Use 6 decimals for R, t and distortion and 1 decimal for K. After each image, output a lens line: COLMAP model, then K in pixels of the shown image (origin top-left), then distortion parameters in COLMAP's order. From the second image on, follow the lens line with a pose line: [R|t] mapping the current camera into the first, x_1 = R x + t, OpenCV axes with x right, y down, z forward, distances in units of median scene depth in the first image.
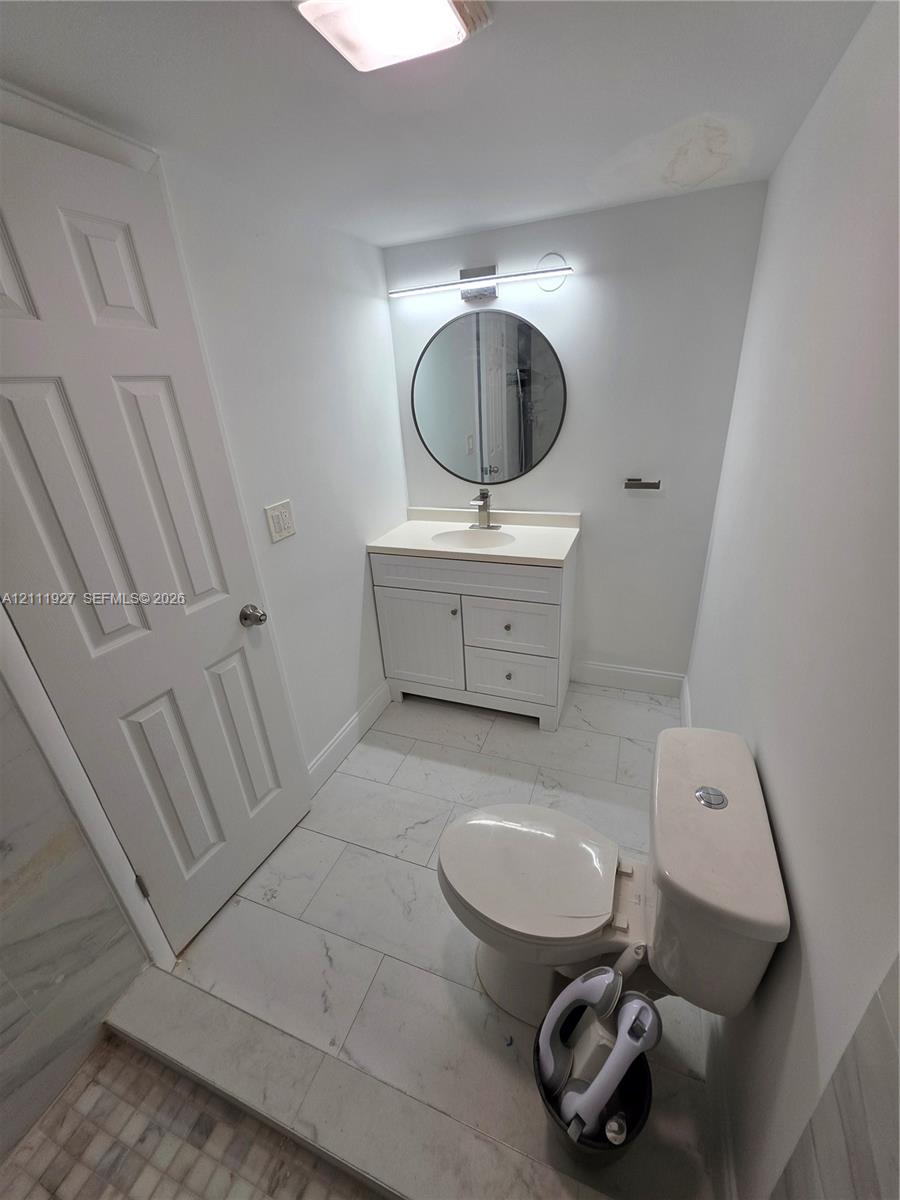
lens RADIAL K [[477.9, 0, 453.4], [0, 477.9, 598.7], [0, 0, 1]] dist [0.003166, -0.000632]
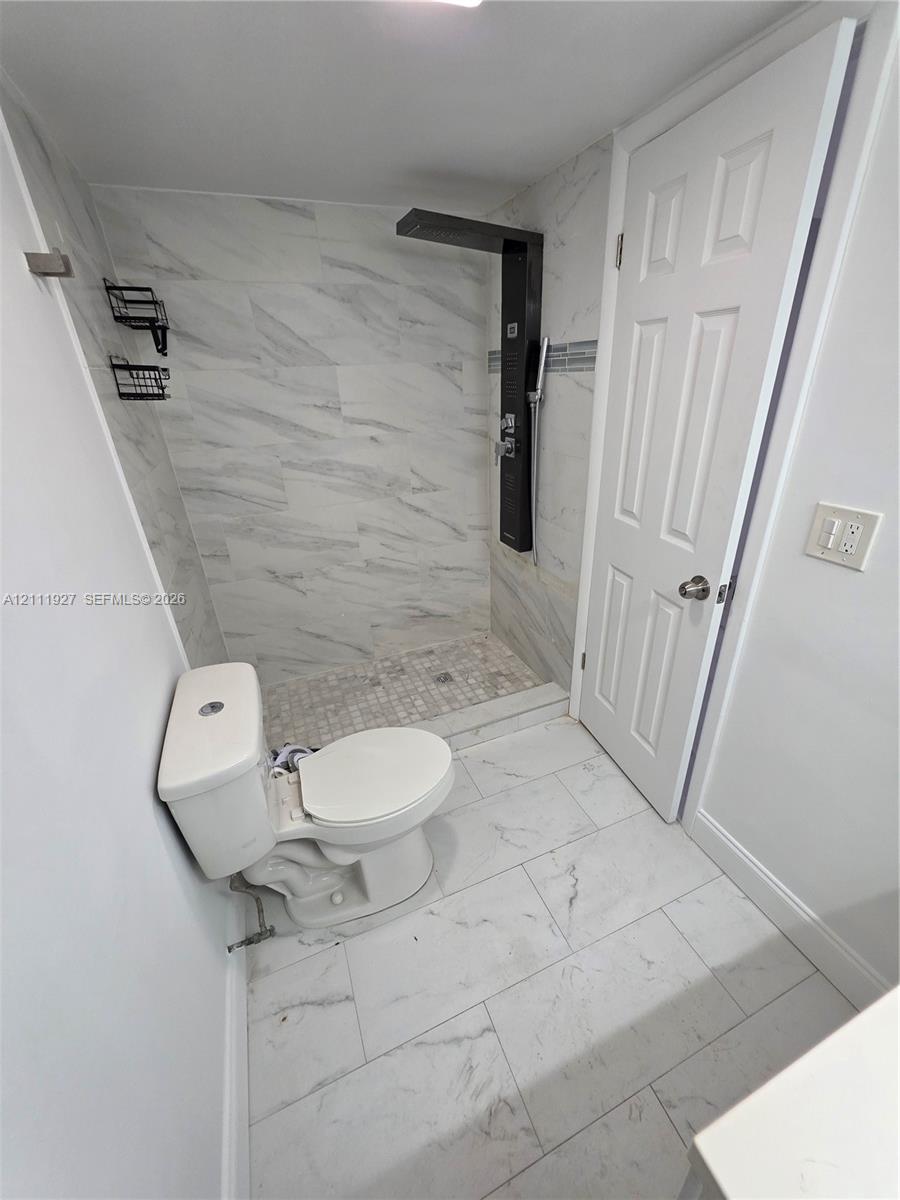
lens RADIAL K [[477.9, 0, 457.7], [0, 477.9, 598.9], [0, 0, 1]] dist [0.003166, -0.000632]
pose [[-0.717551, 0.377177, -0.585540, 0.404994], [-0.212195, 0.682337, 0.699564, -0.452055], [0.663395, 0.626222, -0.409577, 1.010960]]
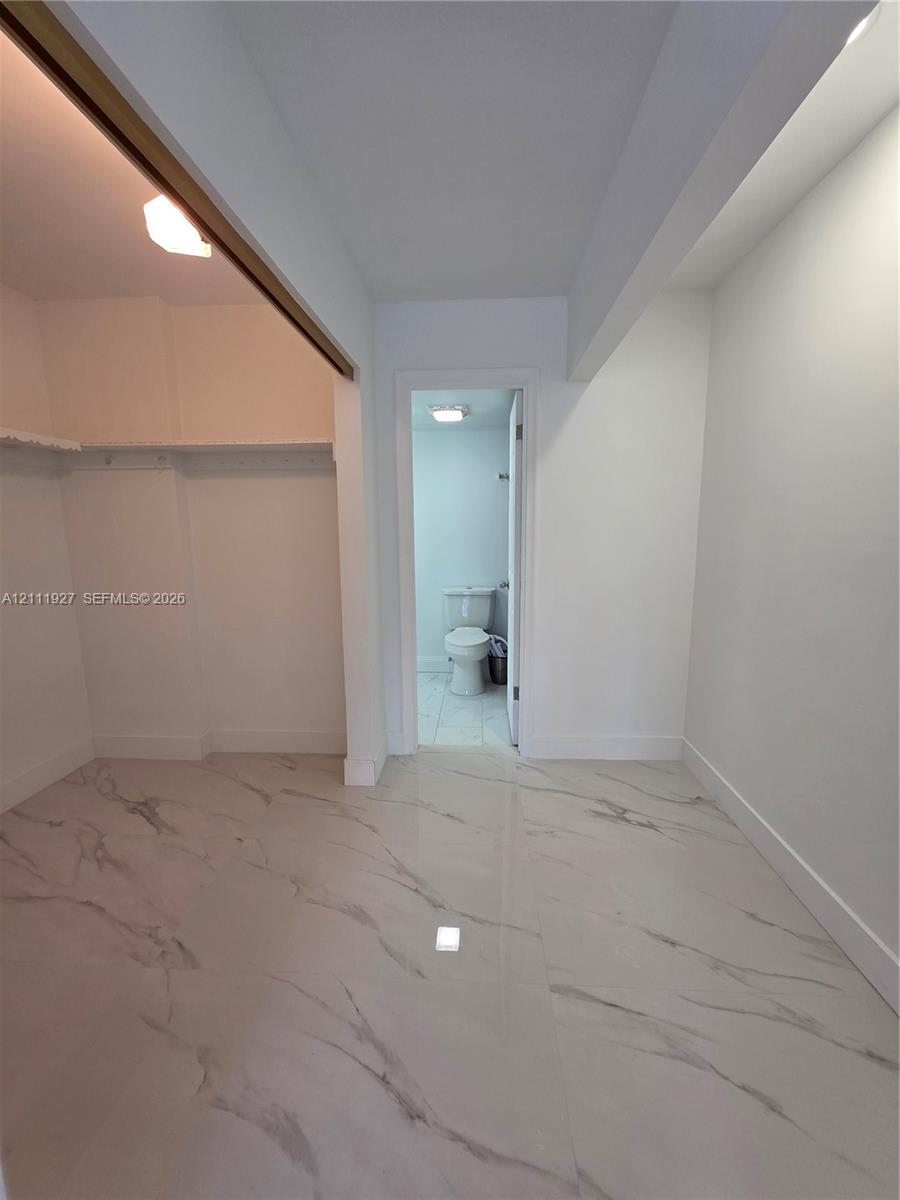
lens RADIAL K [[477.9, 0, 450.1], [0, 477.9, 605.9], [0, 0, 1]] dist [0.003166, -0.000632]
pose [[-0.297844, -0.096834, 0.949690, -2.061748], [0.409962, 0.885456, 0.218858, -0.287634], [-0.862102, 0.454523, -0.224030, 1.272961]]
